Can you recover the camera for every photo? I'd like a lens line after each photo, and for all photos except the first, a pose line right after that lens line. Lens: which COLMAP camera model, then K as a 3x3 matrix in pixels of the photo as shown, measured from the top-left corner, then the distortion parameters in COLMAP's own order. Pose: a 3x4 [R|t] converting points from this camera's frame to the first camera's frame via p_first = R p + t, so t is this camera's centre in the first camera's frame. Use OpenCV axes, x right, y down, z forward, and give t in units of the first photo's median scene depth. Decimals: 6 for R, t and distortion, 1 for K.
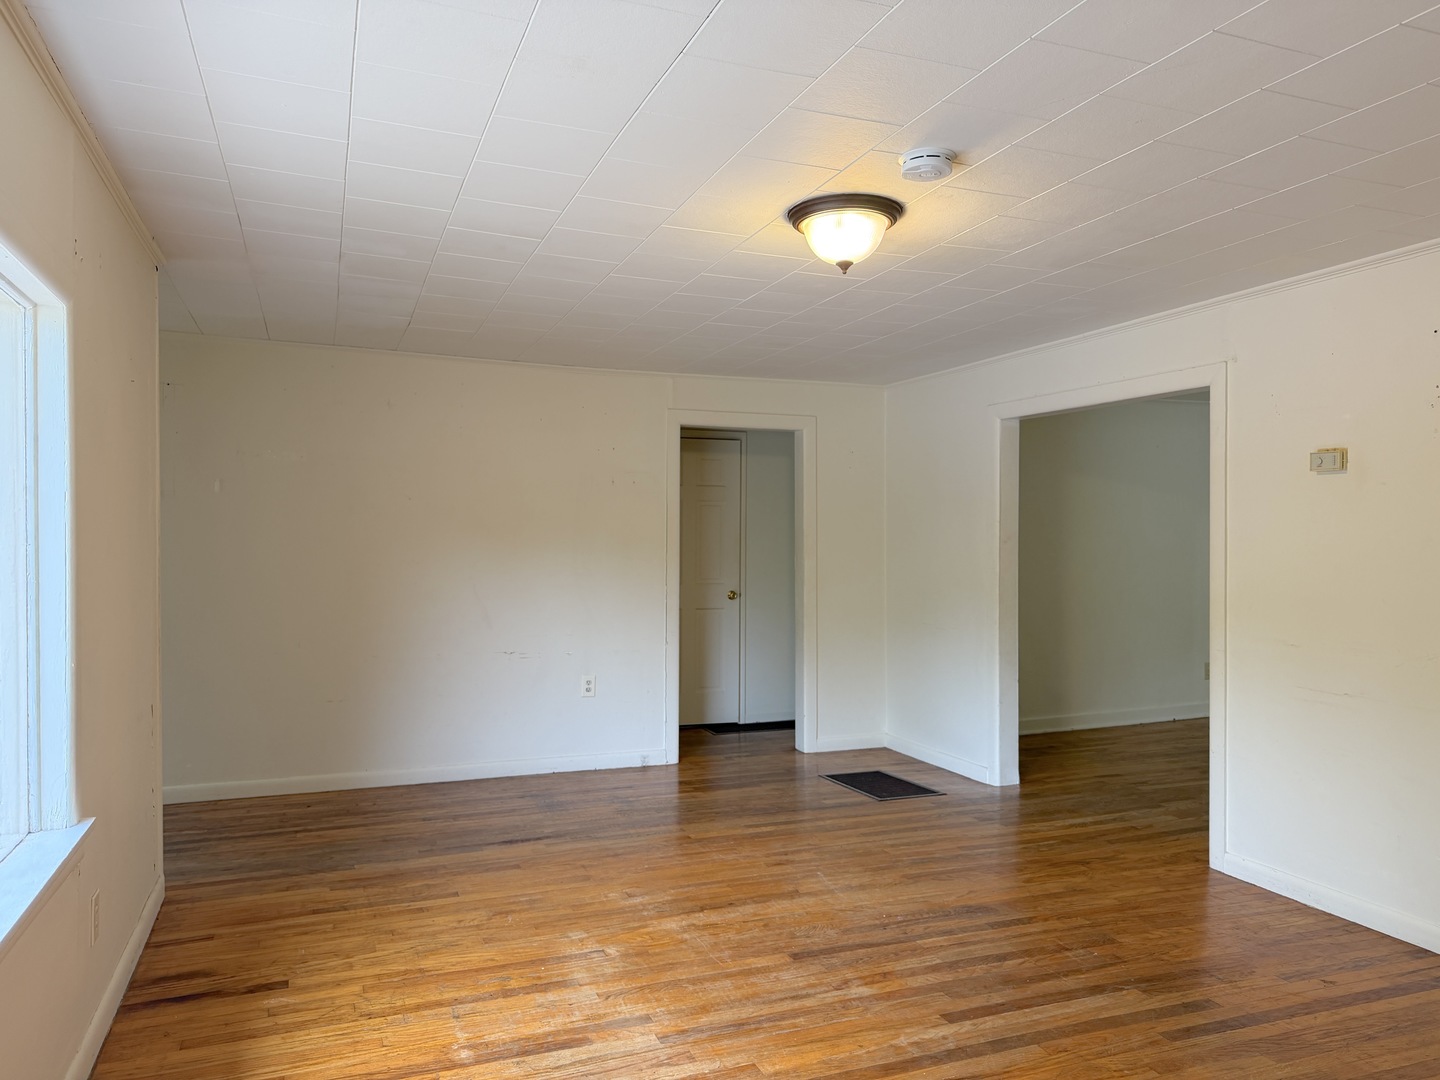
lens RADIAL K [[1014.3, 0, 710.2], [0, 1014.3, 539.2], [0, 0, 1]] dist [0.057790, -0.054394]
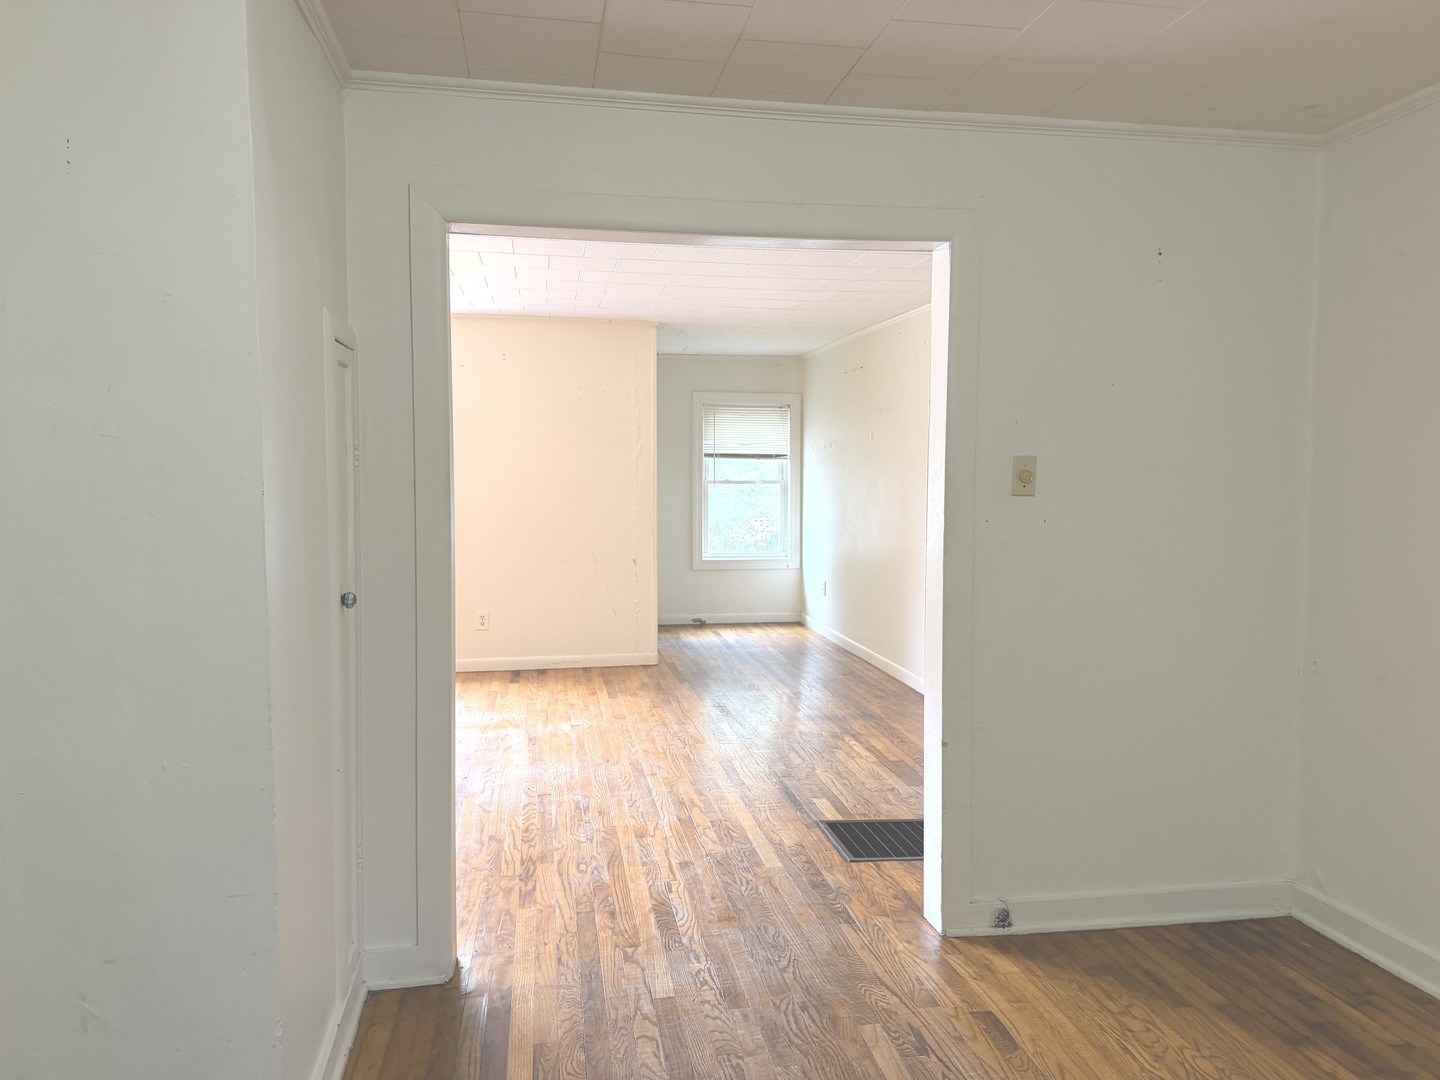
lens RADIAL K [[1014.3, 0, 718.7], [0, 1014.3, 539.8], [0, 0, 1]] dist [0.057790, -0.054394]
pose [[-0.202901, 0.047291, -0.978057, 0.988813], [-0.019510, 0.998440, 0.052324, 0.017820], [0.979005, 0.029699, -0.201662, 1.188702]]
